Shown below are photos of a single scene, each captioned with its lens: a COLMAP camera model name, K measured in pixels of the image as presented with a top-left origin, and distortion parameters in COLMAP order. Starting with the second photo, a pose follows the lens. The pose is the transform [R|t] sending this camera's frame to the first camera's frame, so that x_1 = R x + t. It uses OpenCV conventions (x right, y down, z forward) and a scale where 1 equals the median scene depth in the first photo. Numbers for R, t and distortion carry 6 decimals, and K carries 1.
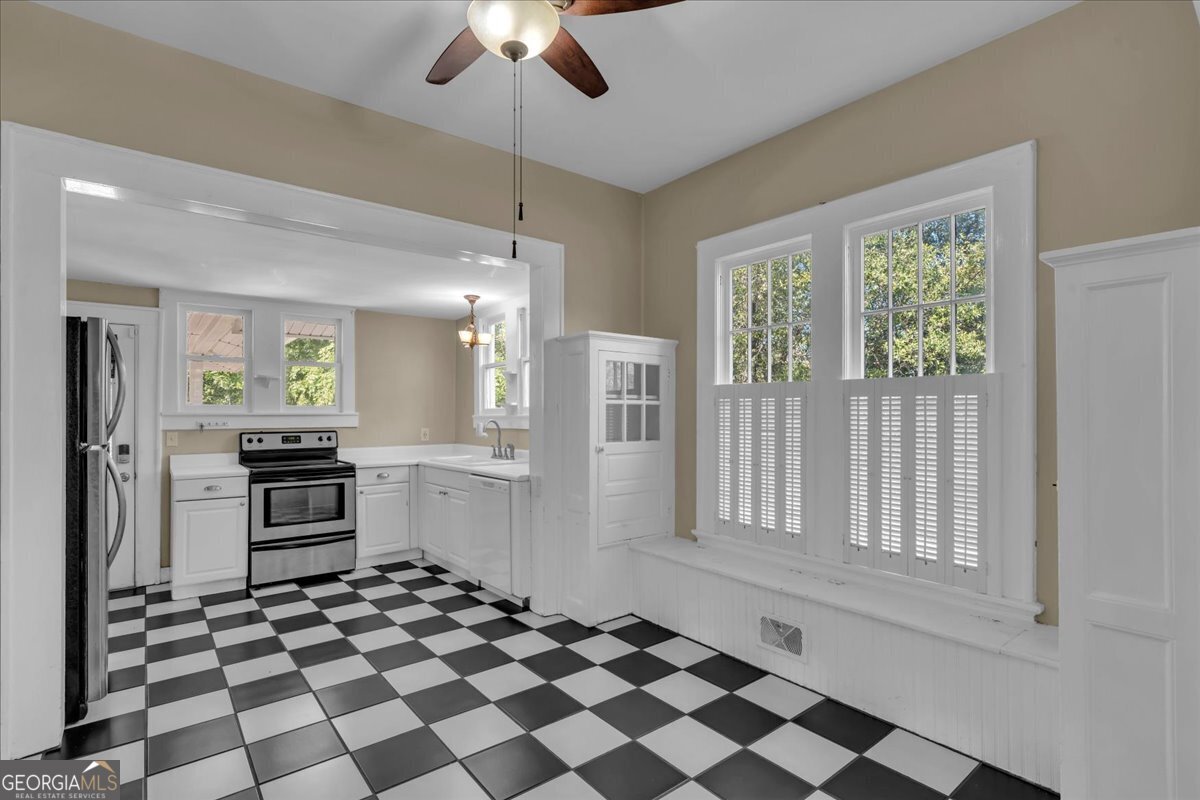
lens RADIAL K [[566.3, 0, 595.0], [0, 566.3, 409.1], [0, 0, 1]] dist [0.000794, 0.000251]
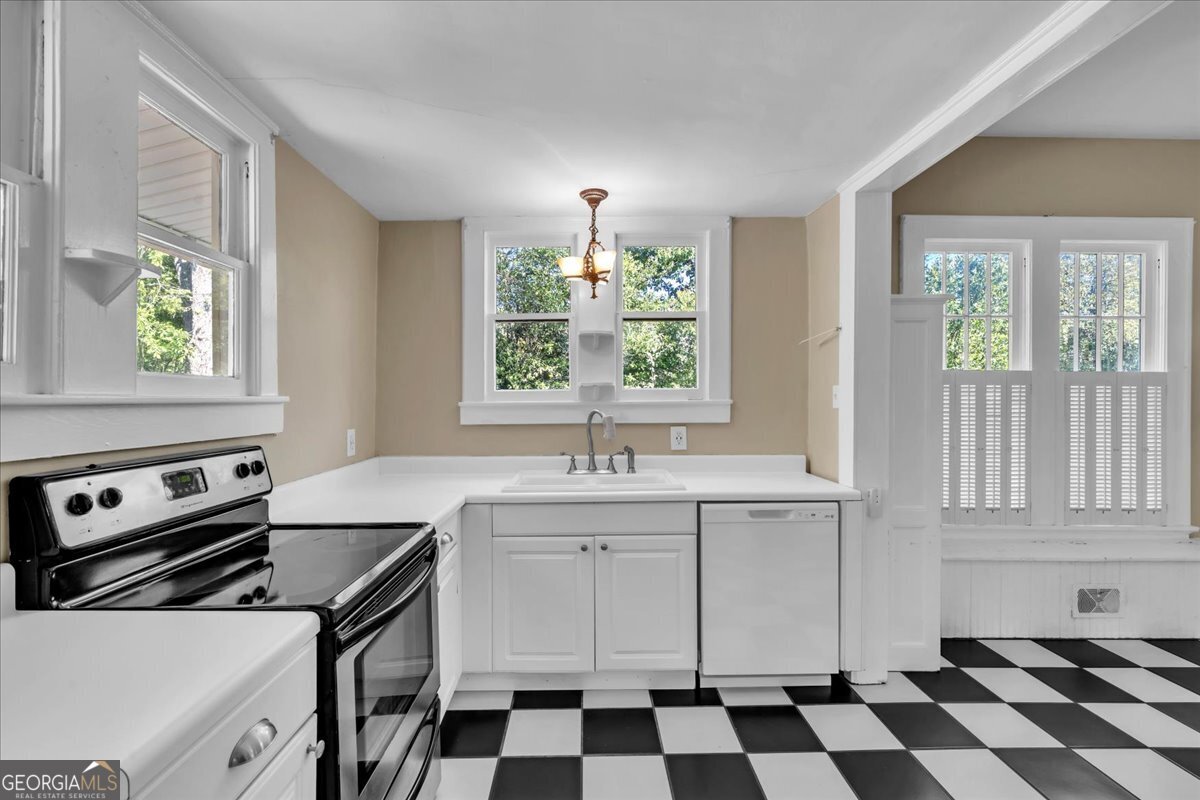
lens RADIAL K [[549.7, 0, 573.4], [0, 549.7, 403.3], [0, 0, 1]] dist [-0.000696, 0.000018]
pose [[0.612185, -0.003474, 0.790707, -0.700103], [-0.005388, 0.999949, 0.008565, 0.007687], [-0.790696, -0.009504, 0.612135, 0.710645]]
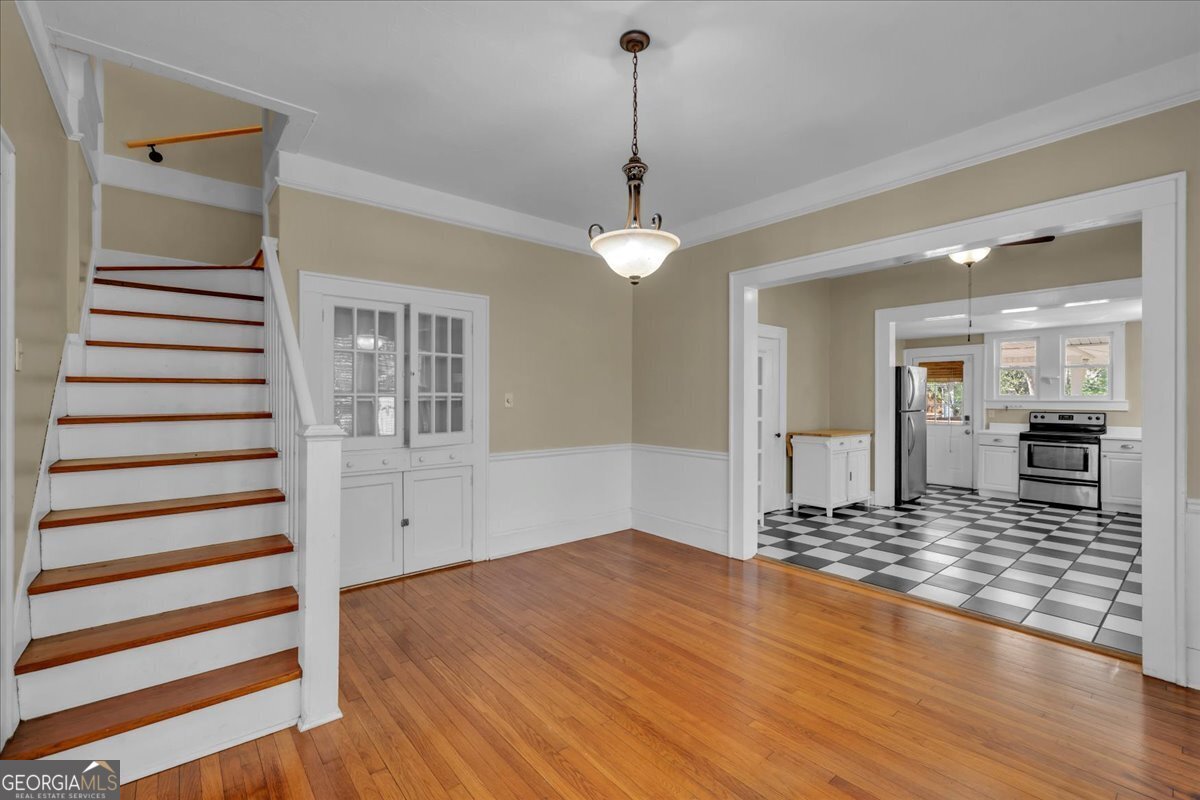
lens RADIAL K [[511.5, 0, 593.9], [0, 511.5, 398.7], [0, 0, 1]] dist [0.000195, 0.000395]
pose [[0.022313, 0.001309, -0.999750, 0.886918], [0.002250, 0.999997, 0.001360, -0.001958], [0.999749, -0.002279, 0.022310, -0.329030]]
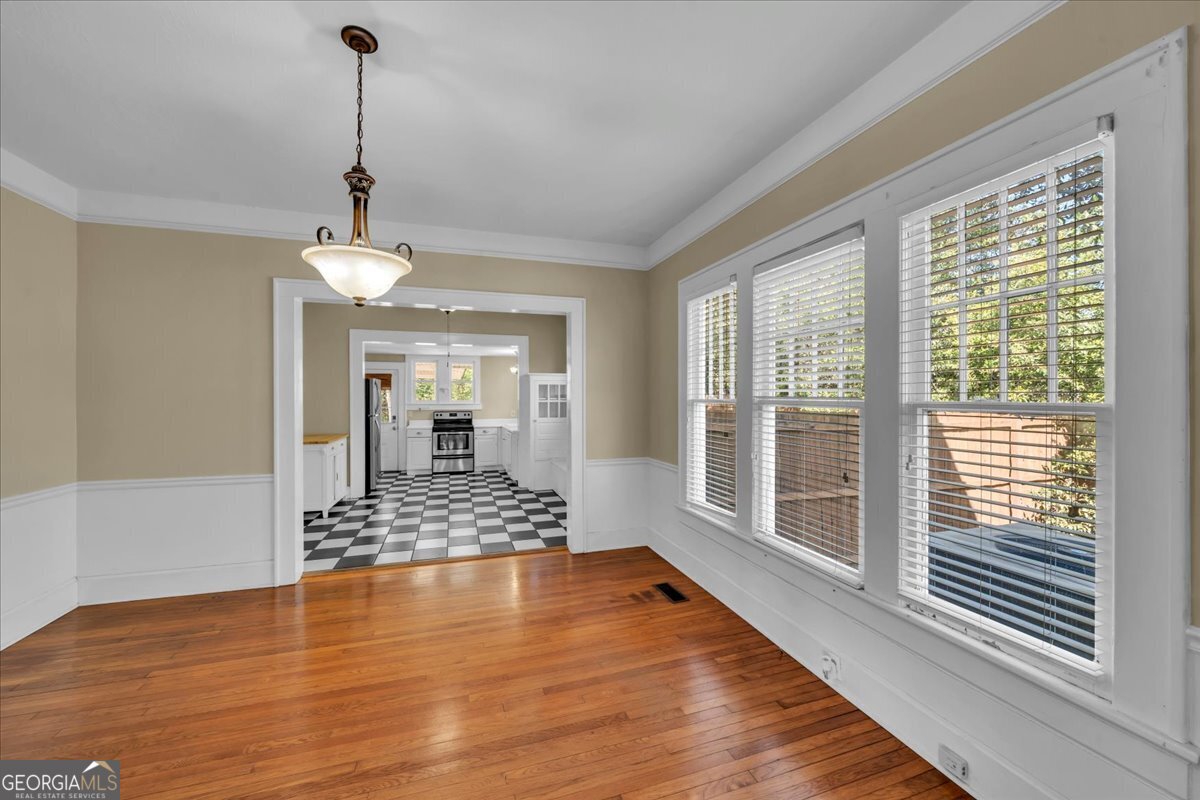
lens RADIAL K [[452.4, 0, 588.4], [0, 452.4, 396.1], [0, 0, 1]] dist [-0.000561, -0.000012]
pose [[0.929826, -0.000952, -0.367999, 0.727846], [0.002995, 0.999983, 0.004981, -0.033963], [0.367988, -0.005734, 0.929813, -0.575163]]
